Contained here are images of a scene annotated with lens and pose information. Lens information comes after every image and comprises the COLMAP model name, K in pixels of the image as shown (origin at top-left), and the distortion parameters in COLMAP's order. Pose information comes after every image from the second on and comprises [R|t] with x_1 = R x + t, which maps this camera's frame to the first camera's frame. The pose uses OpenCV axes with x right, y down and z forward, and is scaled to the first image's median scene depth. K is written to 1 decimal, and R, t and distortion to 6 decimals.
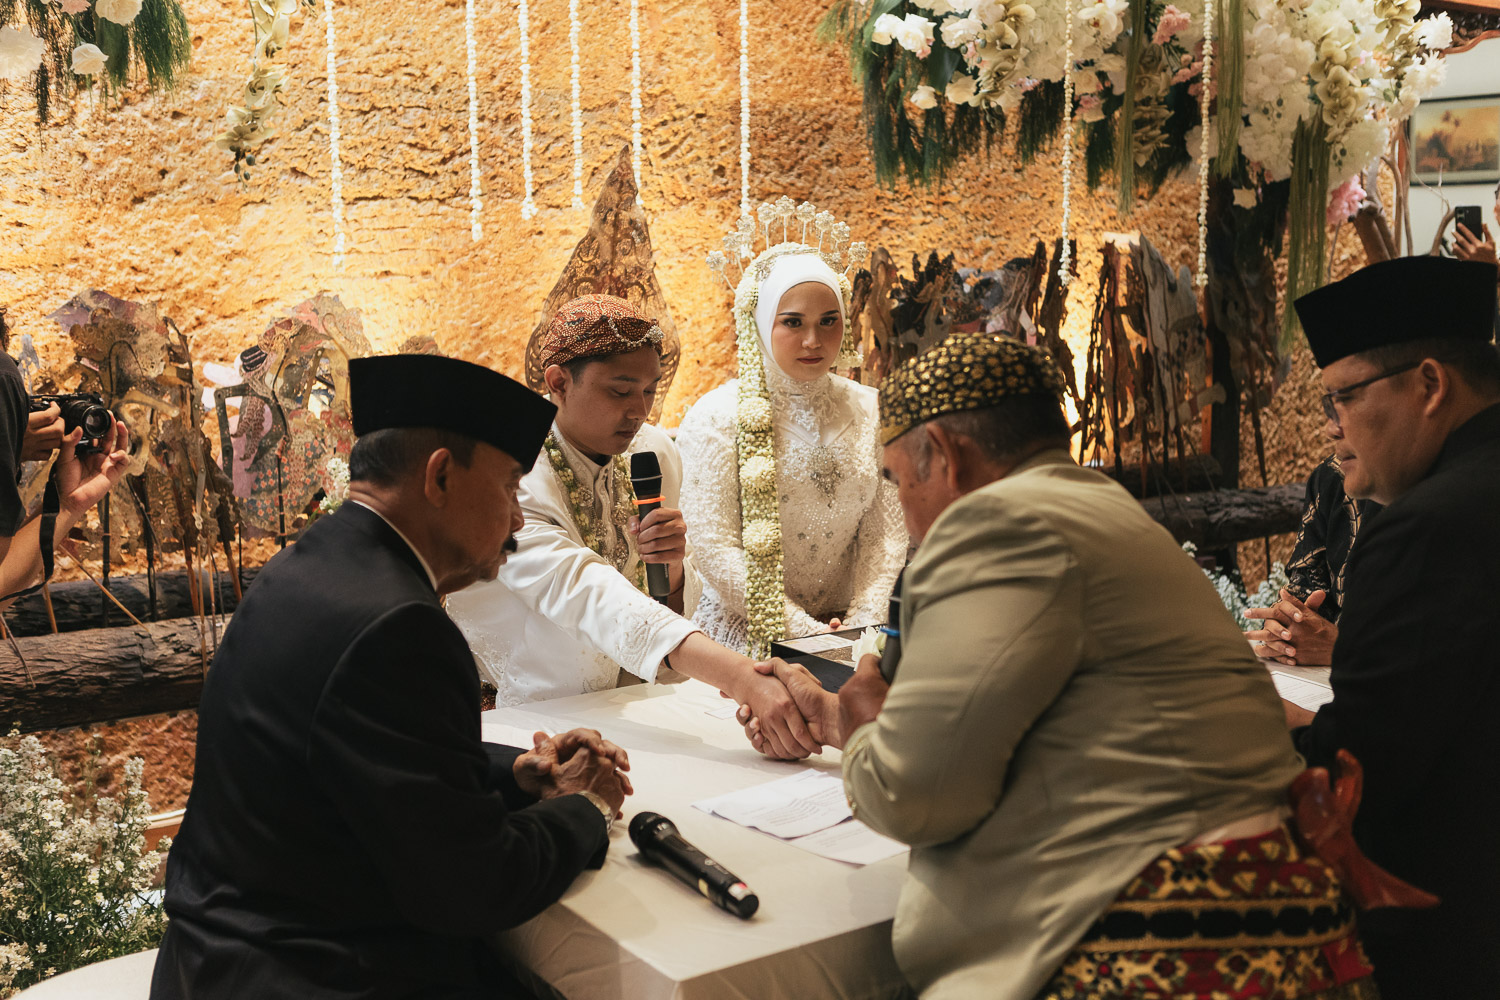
lens RADIAL K [[1628.3, 0, 750.0], [0, 1628.3, 500.0], [0, 0, 1]] dist [-0.018201, -0.050013]
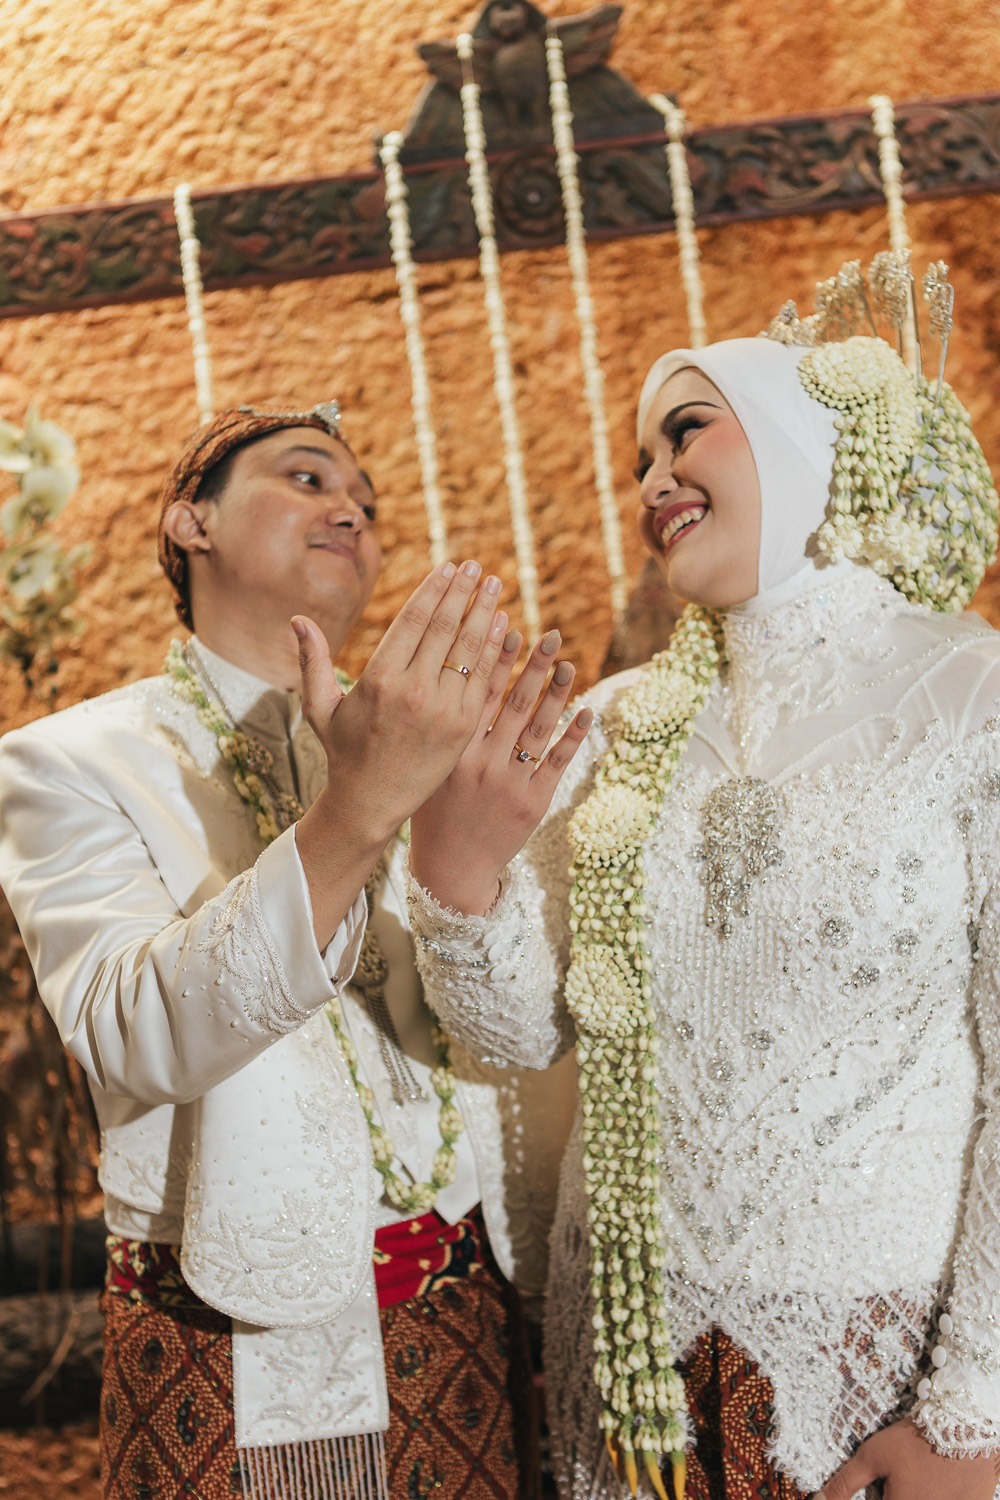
lens RADIAL K [[1839.2, 0, 500.0], [0, 1839.2, 750.0], [0, 0, 1]] dist [-0.013458, -0.018026]
pose [[0.804263, -0.074264, -0.589614, 0.267465], [0.028709, 0.995858, -0.086272, -0.079103], [0.593579, 0.052458, 0.803064, 0.379340]]
